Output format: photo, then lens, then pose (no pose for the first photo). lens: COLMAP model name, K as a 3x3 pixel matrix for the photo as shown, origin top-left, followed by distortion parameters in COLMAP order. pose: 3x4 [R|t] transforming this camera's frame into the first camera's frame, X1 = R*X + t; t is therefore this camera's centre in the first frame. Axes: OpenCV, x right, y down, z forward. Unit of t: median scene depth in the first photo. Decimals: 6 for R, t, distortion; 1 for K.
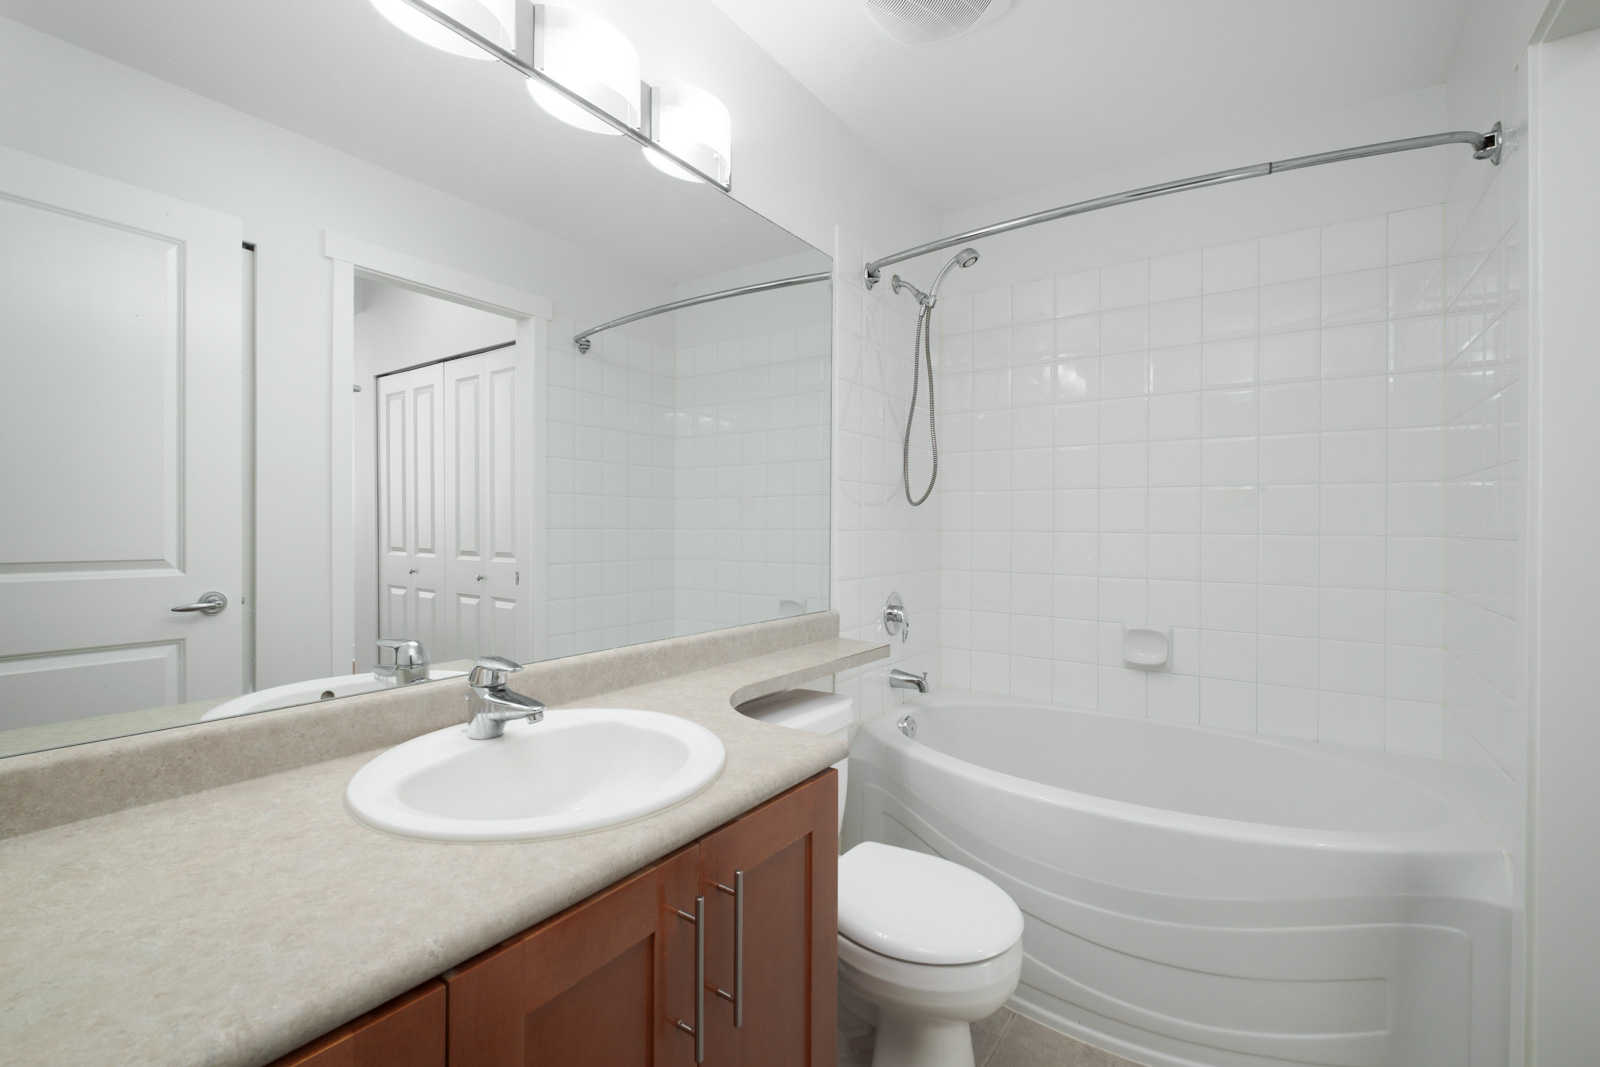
lens RADIAL K [[690.9, 0, 800.1], [0, 690.9, 528.7], [0, 0, 1]] dist [0.001954, 0.000105]
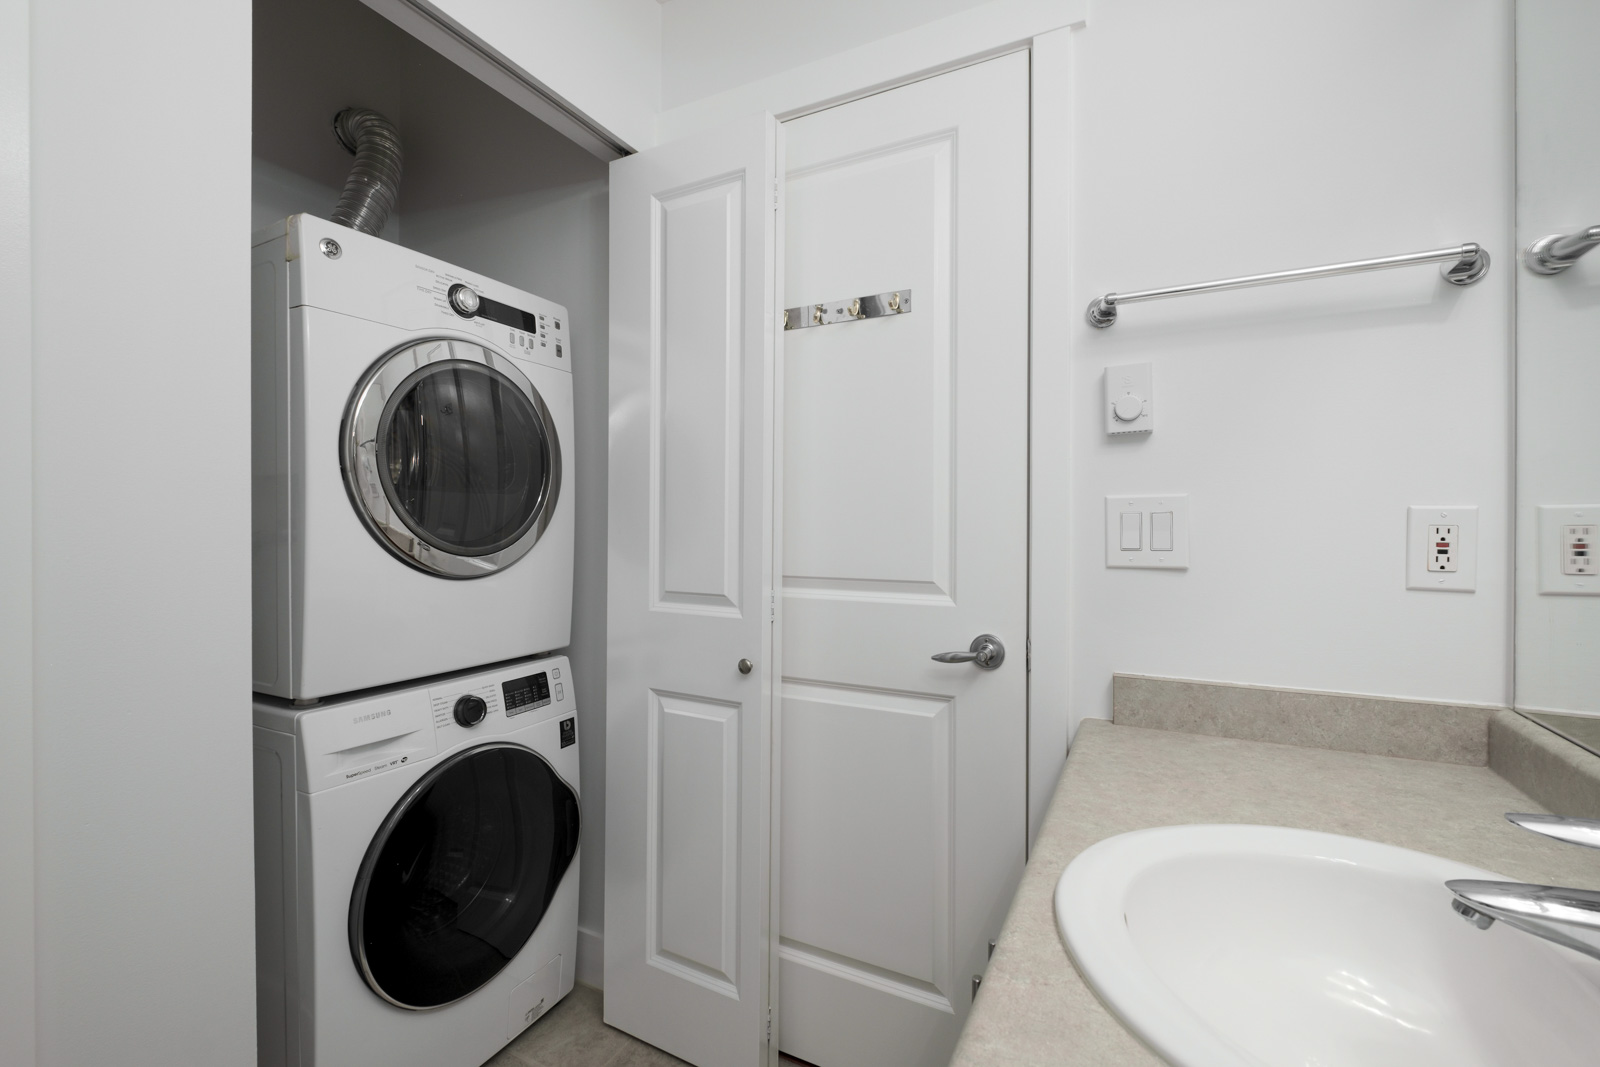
lens RADIAL K [[690.9, 0, 798.6], [0, 690.9, 527.5], [0, 0, 1]] dist [0.001954, 0.000105]
pose [[-0.992316, -0.005095, -0.123624, 0.265601], [-0.005878, 0.999965, 0.005973, -0.016095], [0.123589, 0.006653, -0.992311, 2.206277]]
